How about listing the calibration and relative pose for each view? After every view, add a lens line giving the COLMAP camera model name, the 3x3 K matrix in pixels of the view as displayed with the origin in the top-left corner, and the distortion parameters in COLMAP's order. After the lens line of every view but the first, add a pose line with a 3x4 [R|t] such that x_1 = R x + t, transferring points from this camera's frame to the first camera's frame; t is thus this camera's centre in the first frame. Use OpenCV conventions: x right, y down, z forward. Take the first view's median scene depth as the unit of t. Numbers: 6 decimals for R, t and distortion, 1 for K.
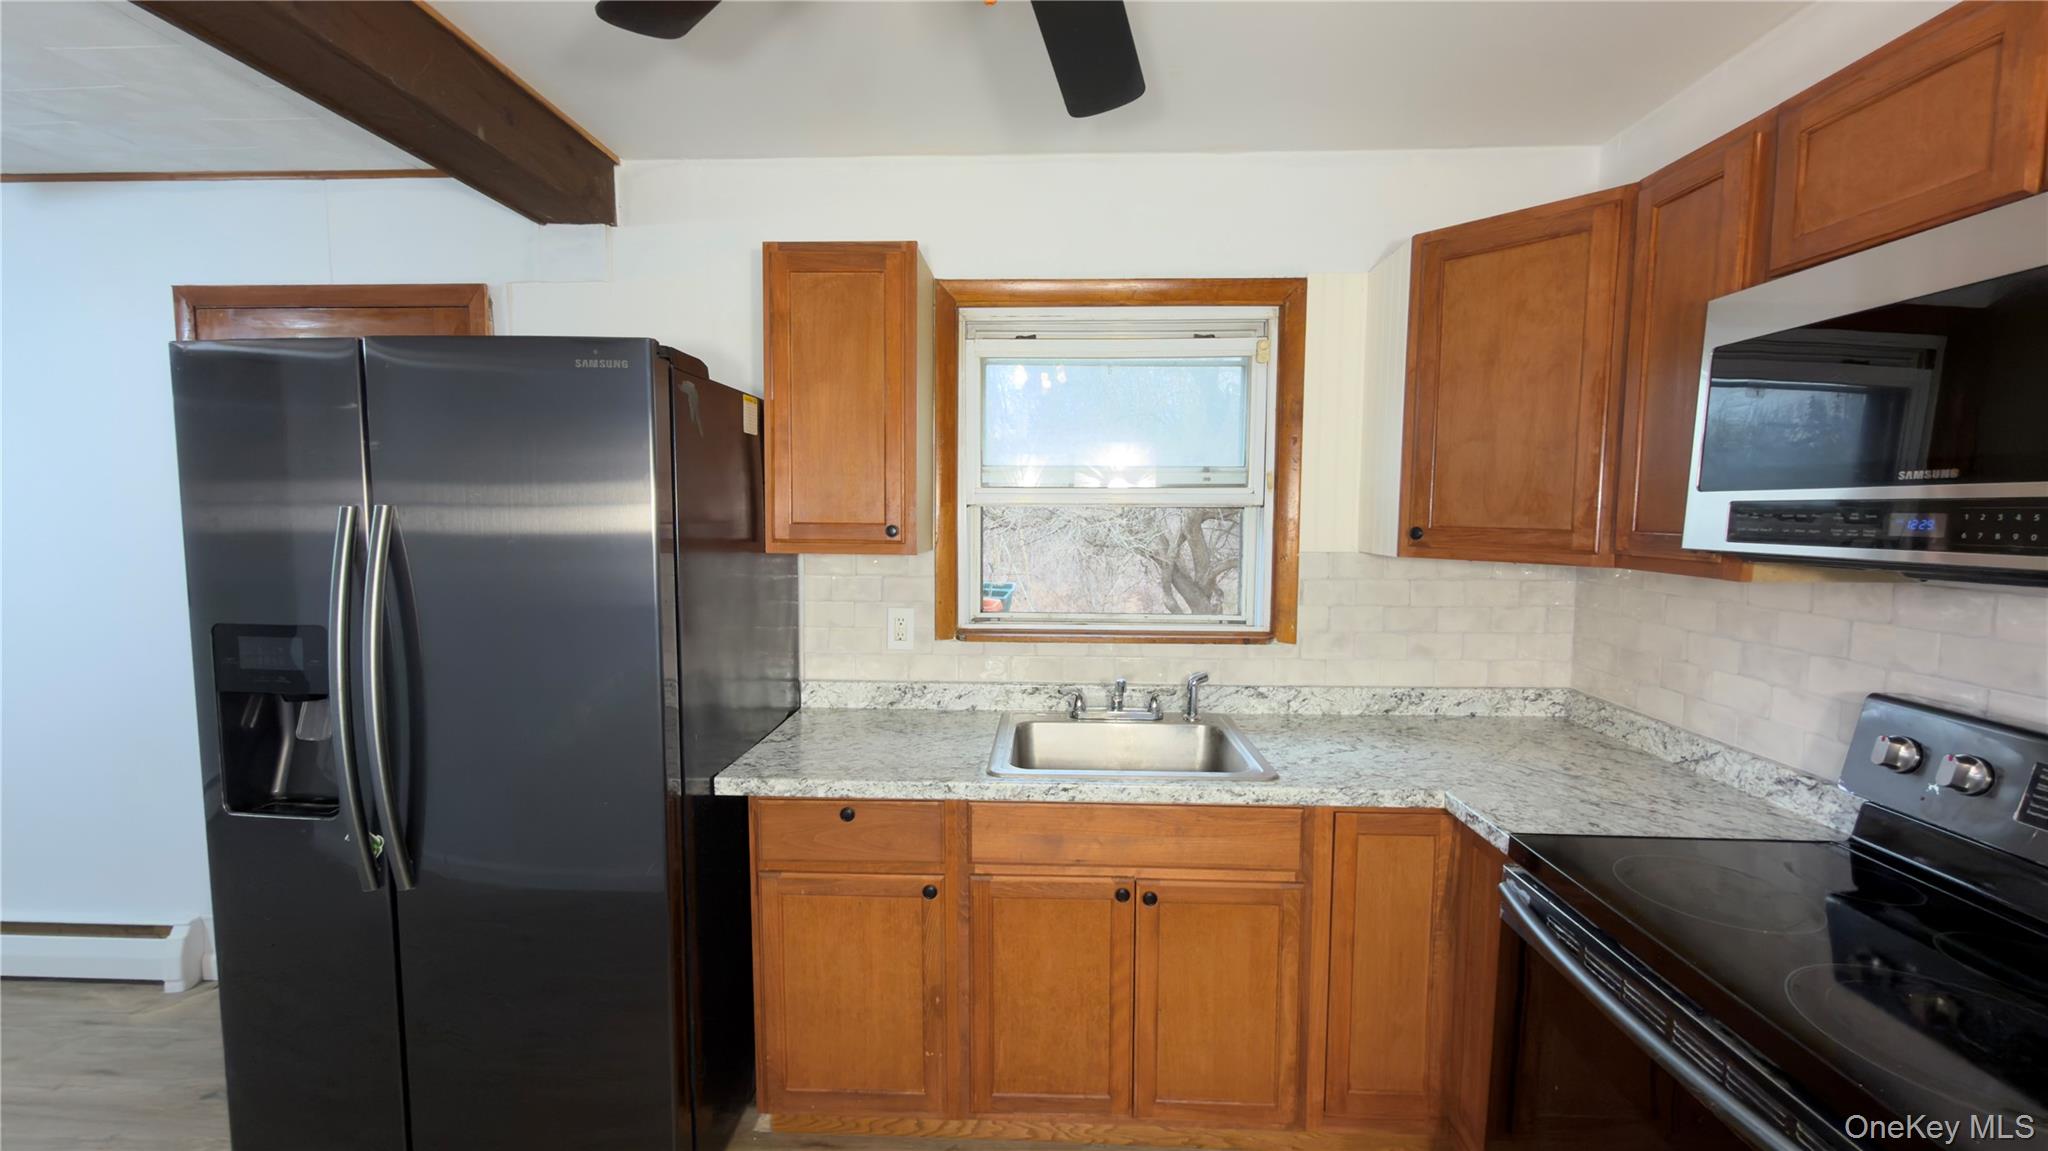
lens RADIAL K [[815.1, 0, 1024.7], [0, 815.1, 569.2], [0, 0, 1]] dist [0.003475, 0.000505]
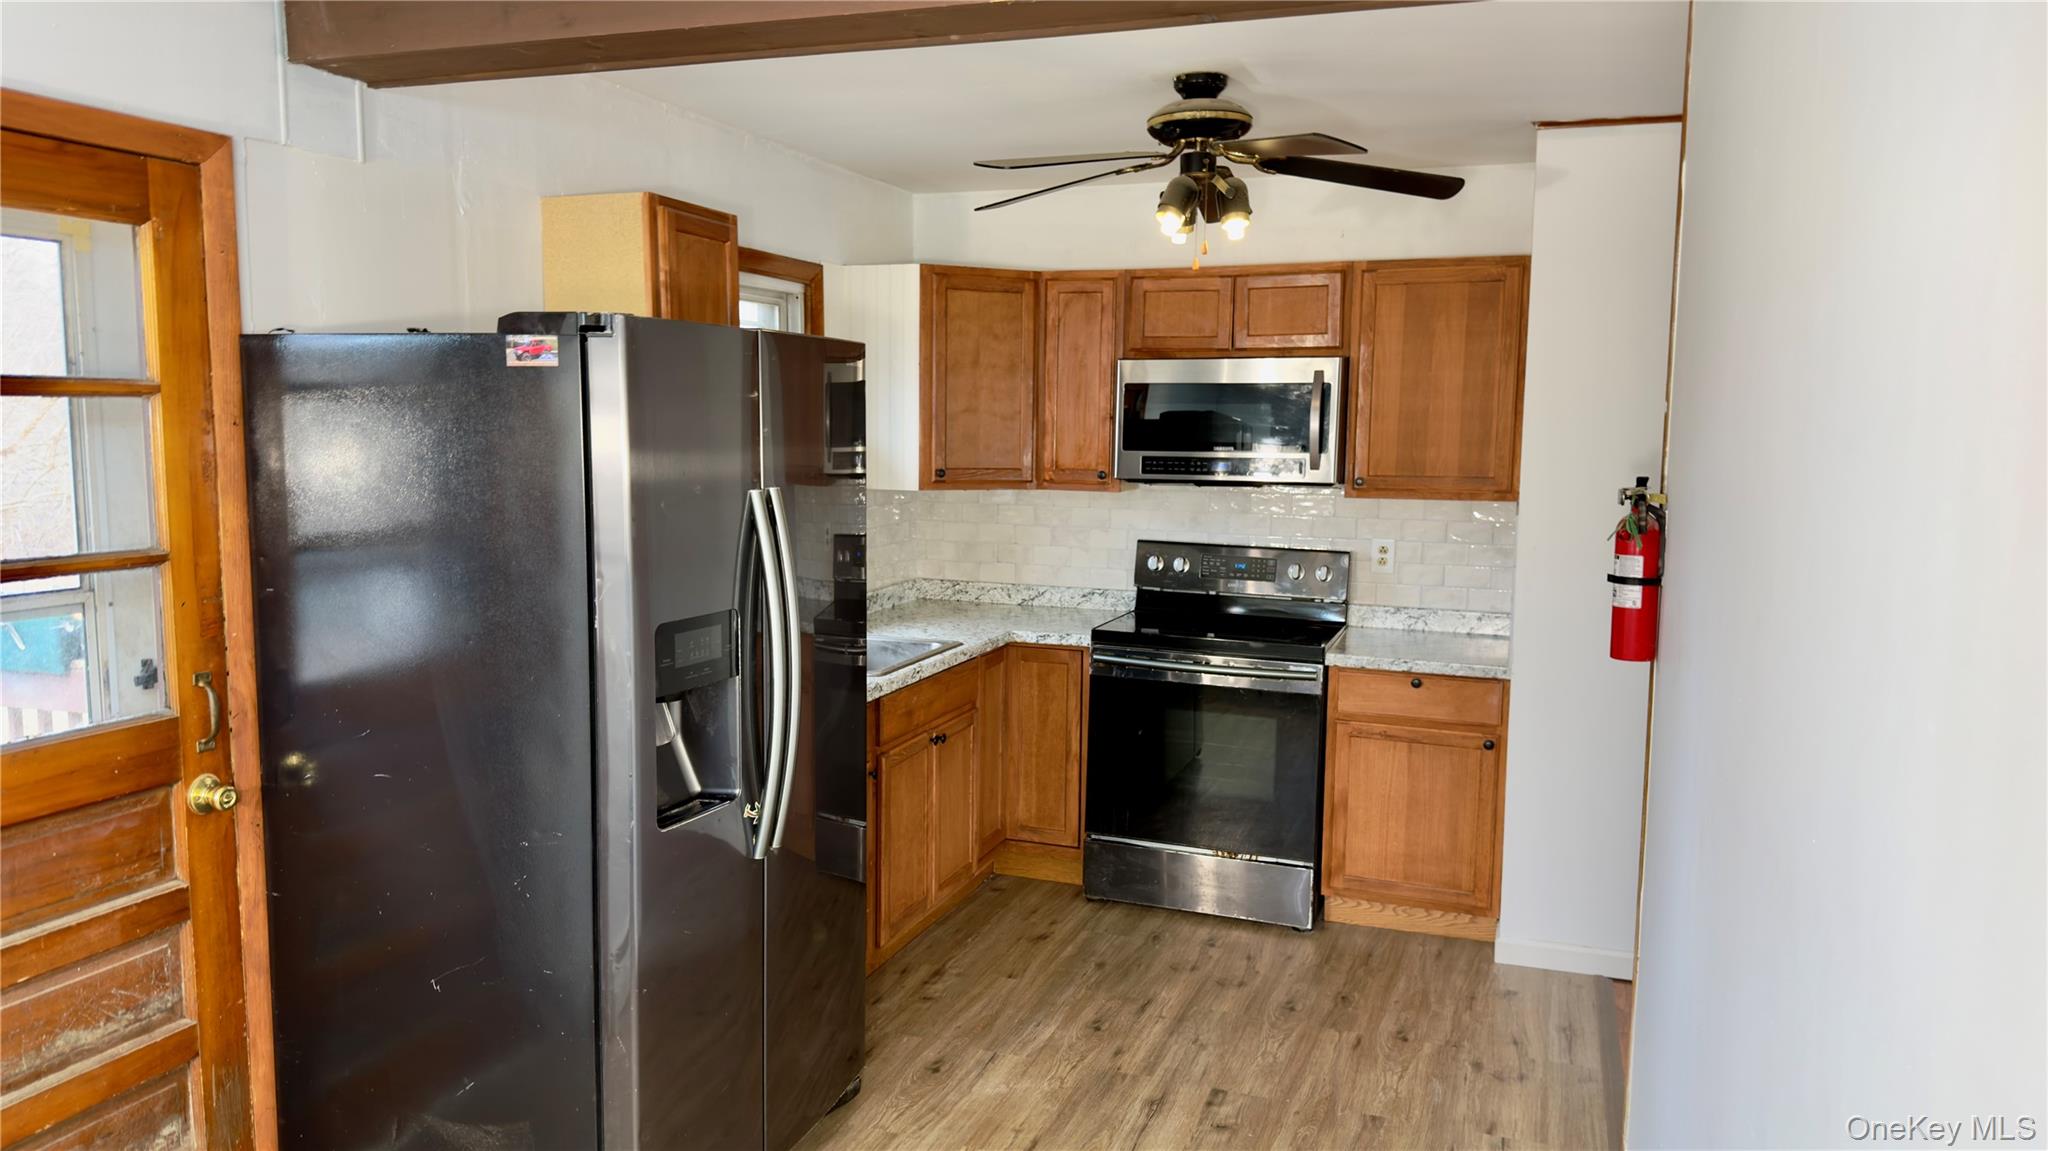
lens RADIAL K [[1393.4, 0, 1022.1], [0, 1393.4, 579.1], [0, 0, 1]] dist [0.001019, -0.000283]
pose [[0.302256, -0.109822, 0.946879, -1.991762], [0.060918, 0.993536, 0.095787, -0.092339], [-0.951278, 0.028730, 0.306992, 0.113504]]
